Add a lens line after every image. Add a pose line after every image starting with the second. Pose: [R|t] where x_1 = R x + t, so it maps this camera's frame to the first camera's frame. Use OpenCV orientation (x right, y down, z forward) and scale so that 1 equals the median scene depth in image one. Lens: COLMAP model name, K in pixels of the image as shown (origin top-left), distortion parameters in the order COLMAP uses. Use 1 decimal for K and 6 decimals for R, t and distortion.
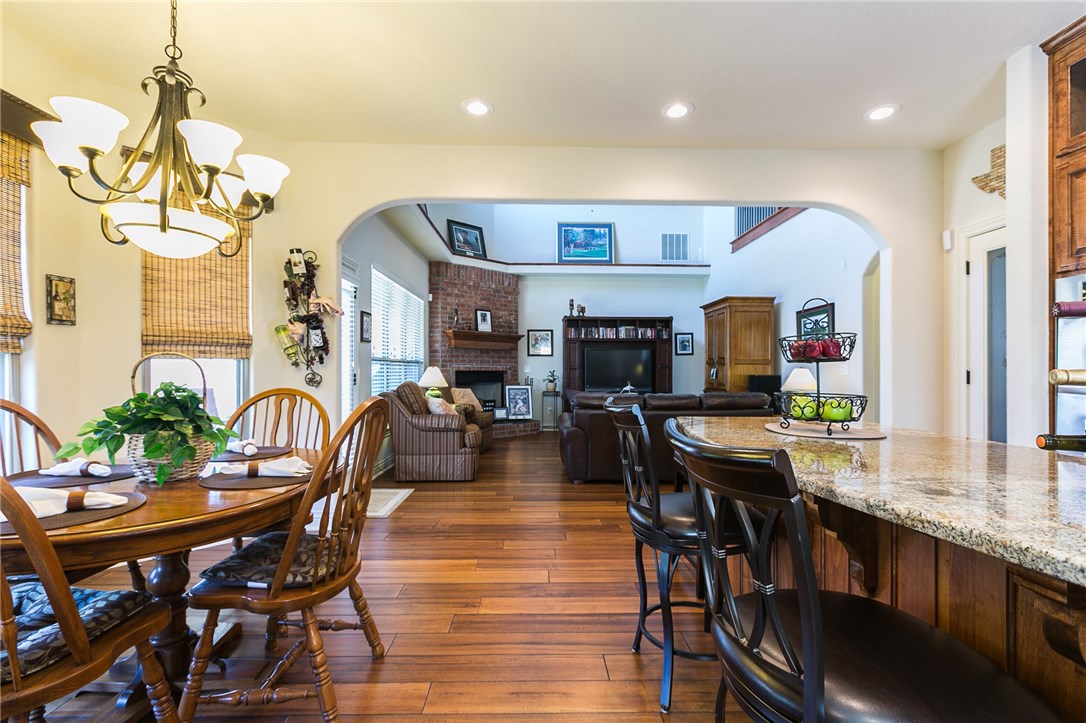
lens RADIAL K [[483.8, 0, 543.0], [0, 483.8, 369.5], [0, 0, 1]] dist [0.002313, 0.000650]
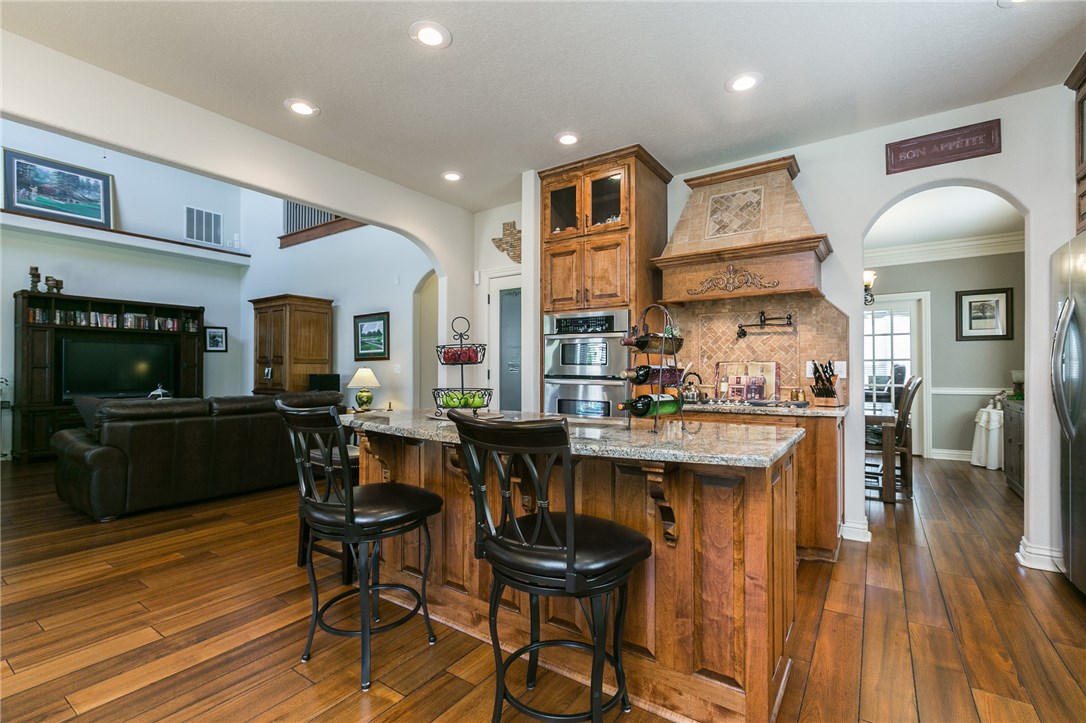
lens RADIAL K [[483.8, 0, 543.0], [0, 483.8, 369.5], [0, 0, 1]] dist [0.002313, 0.000650]
pose [[0.585117, -0.004216, 0.810938, -0.108016], [0.000859, 0.999989, 0.004578, -0.002376], [-0.810949, -0.001982, 0.585114, 0.009446]]
